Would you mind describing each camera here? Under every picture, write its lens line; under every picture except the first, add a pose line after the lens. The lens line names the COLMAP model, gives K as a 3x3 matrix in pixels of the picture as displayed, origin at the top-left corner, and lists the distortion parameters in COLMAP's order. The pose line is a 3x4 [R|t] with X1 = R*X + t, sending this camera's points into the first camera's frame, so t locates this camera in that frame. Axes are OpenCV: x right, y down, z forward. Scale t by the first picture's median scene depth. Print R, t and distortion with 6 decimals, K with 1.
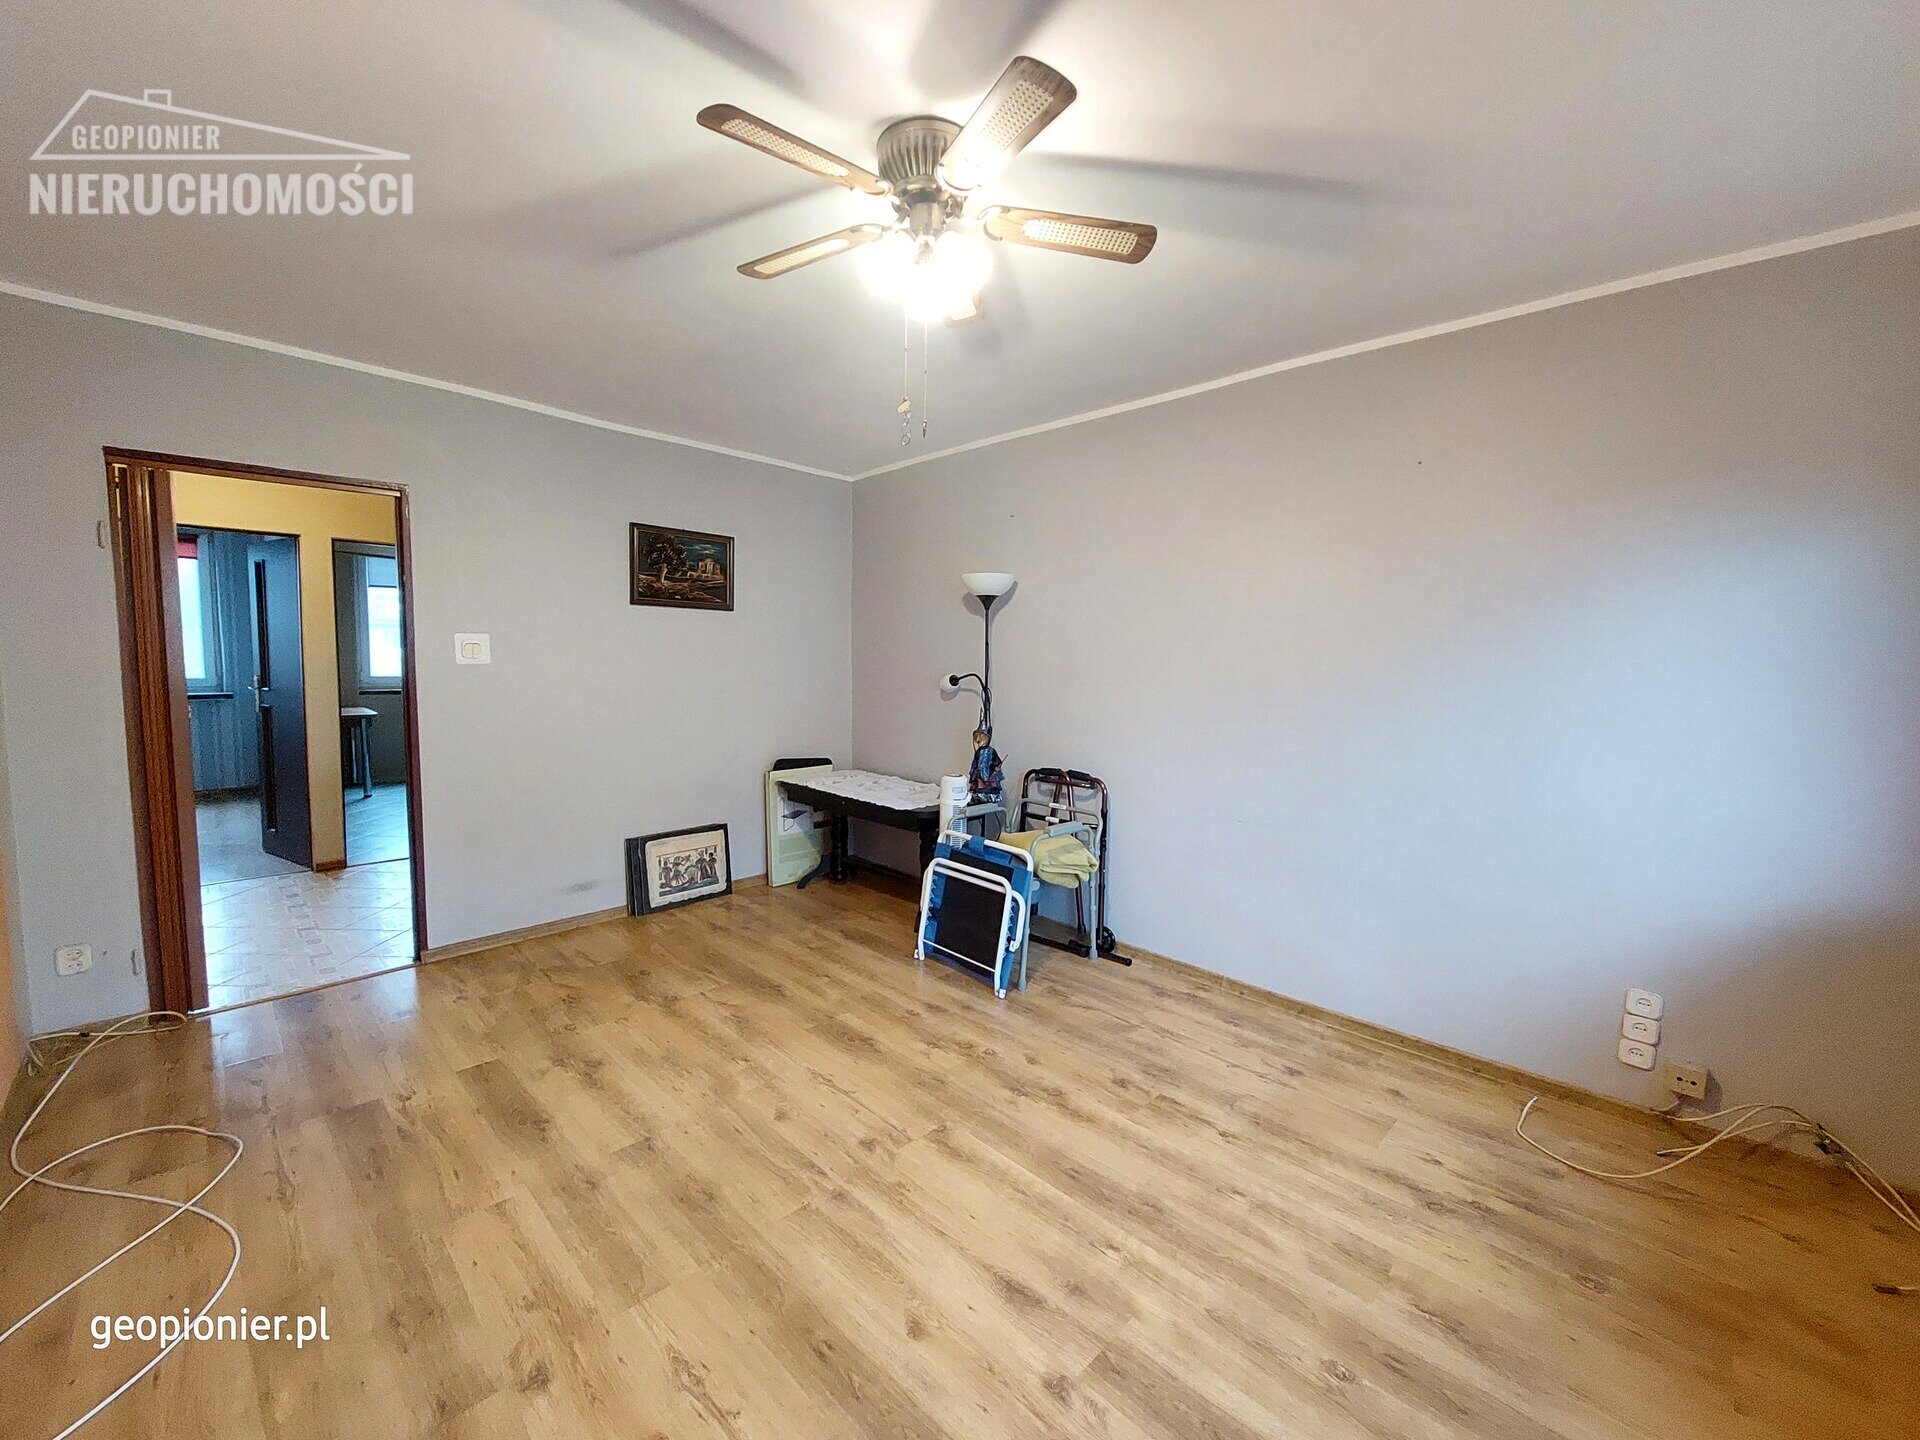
lens RADIAL K [[775.1, 0, 966.5], [0, 775.1, 711.2], [0, 0, 1]] dist [-0.007408, -0.000739]
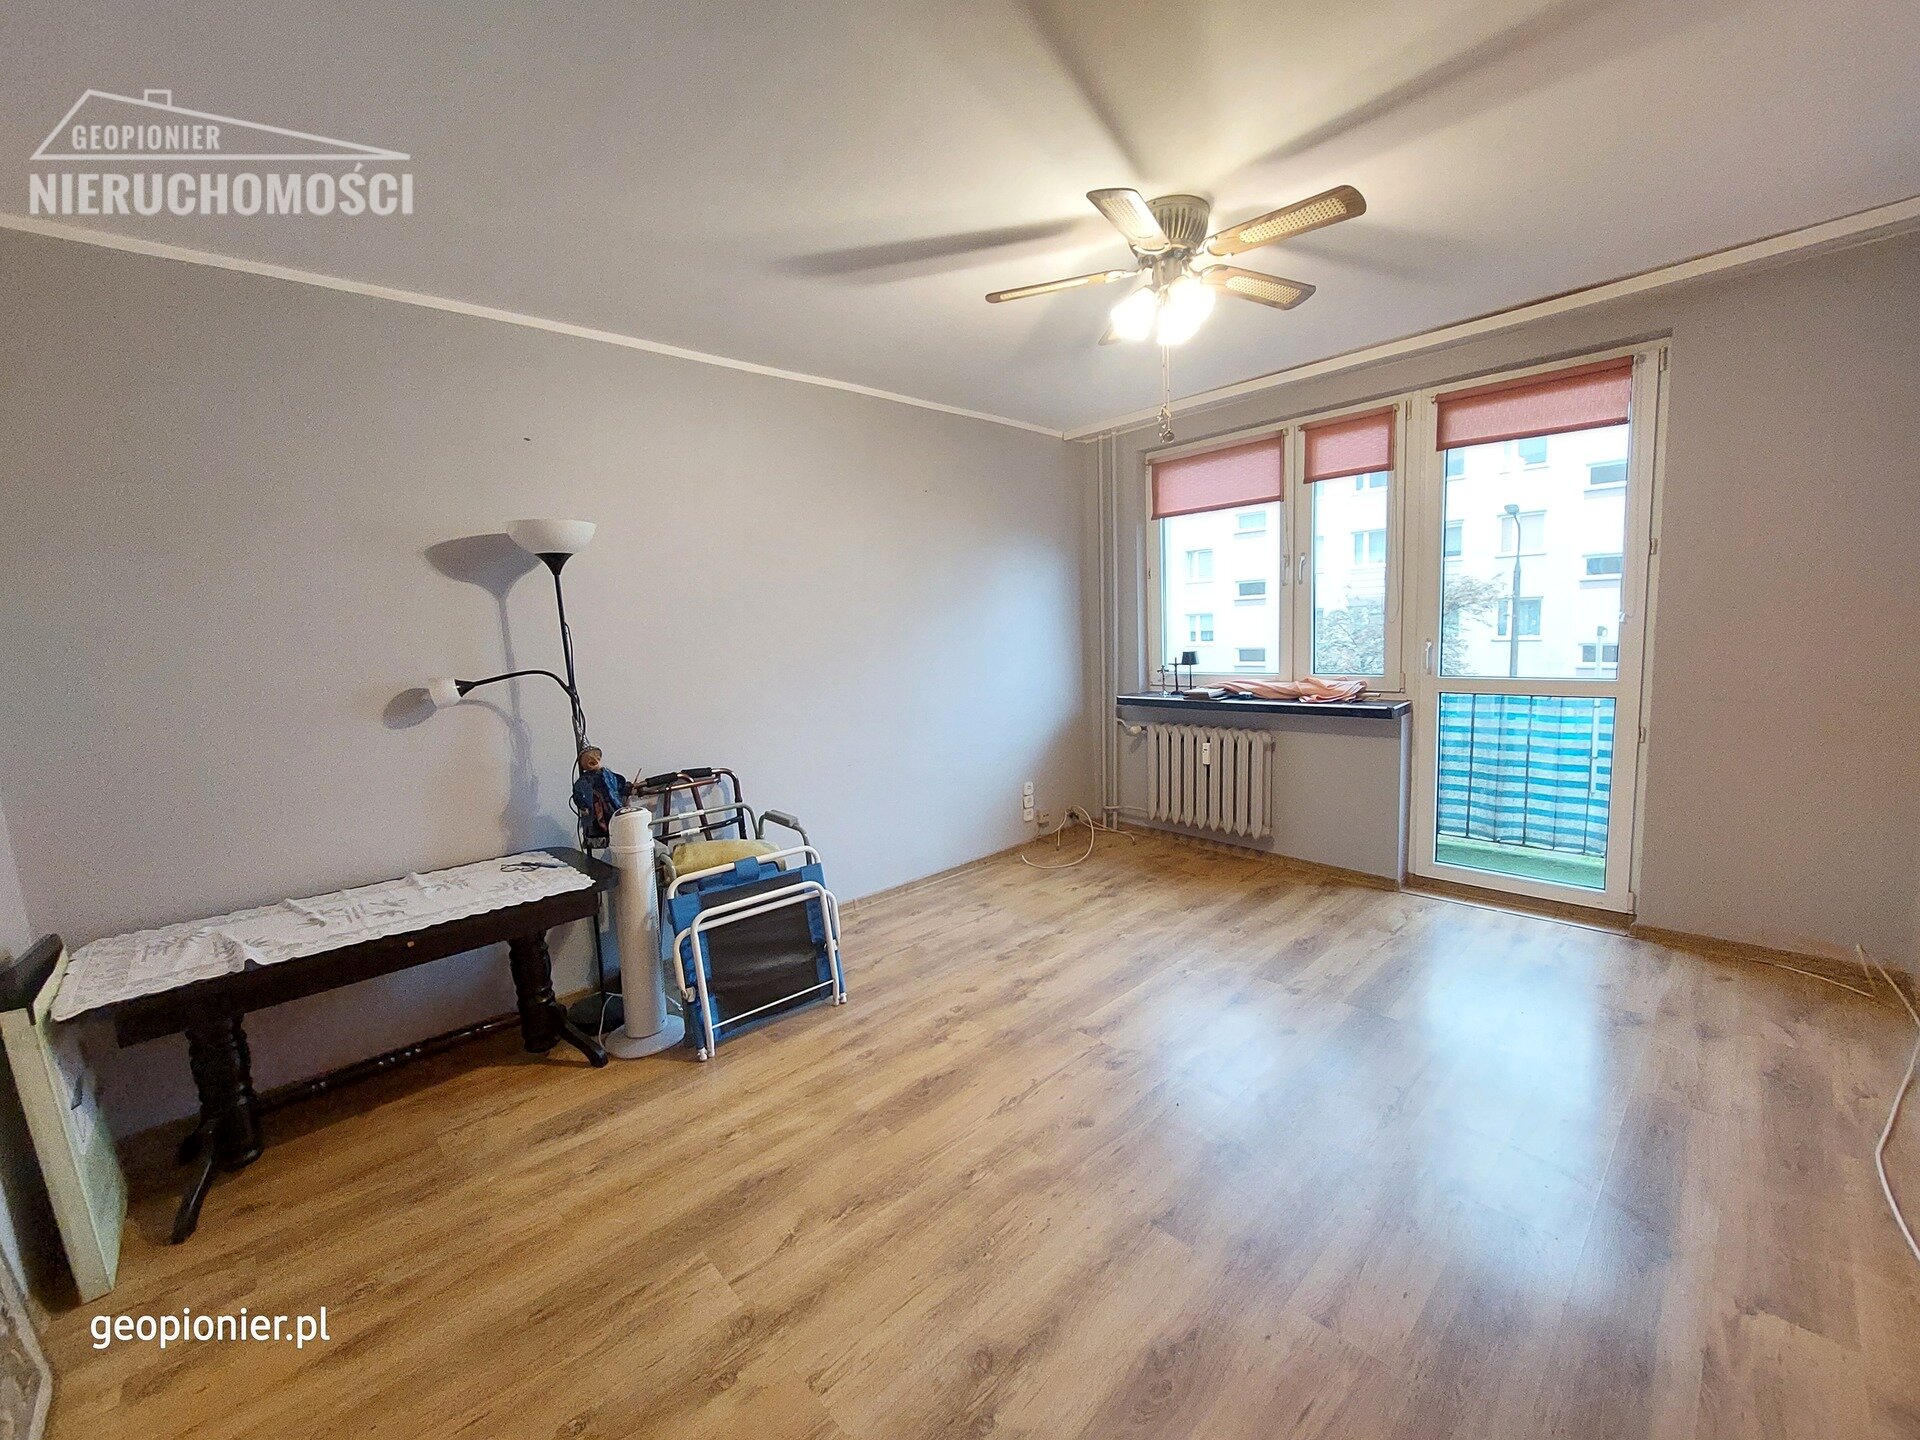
lens RADIAL K [[775.1, 0, 957.2], [0, 775.1, 720.8], [0, 0, 1]] dist [-0.007408, -0.000739]
pose [[0.032255, -0.142188, 0.989314, -0.976002], [0.117956, 0.983453, 0.137500, -0.082241], [-0.992495, 0.112261, 0.048493, 0.944604]]
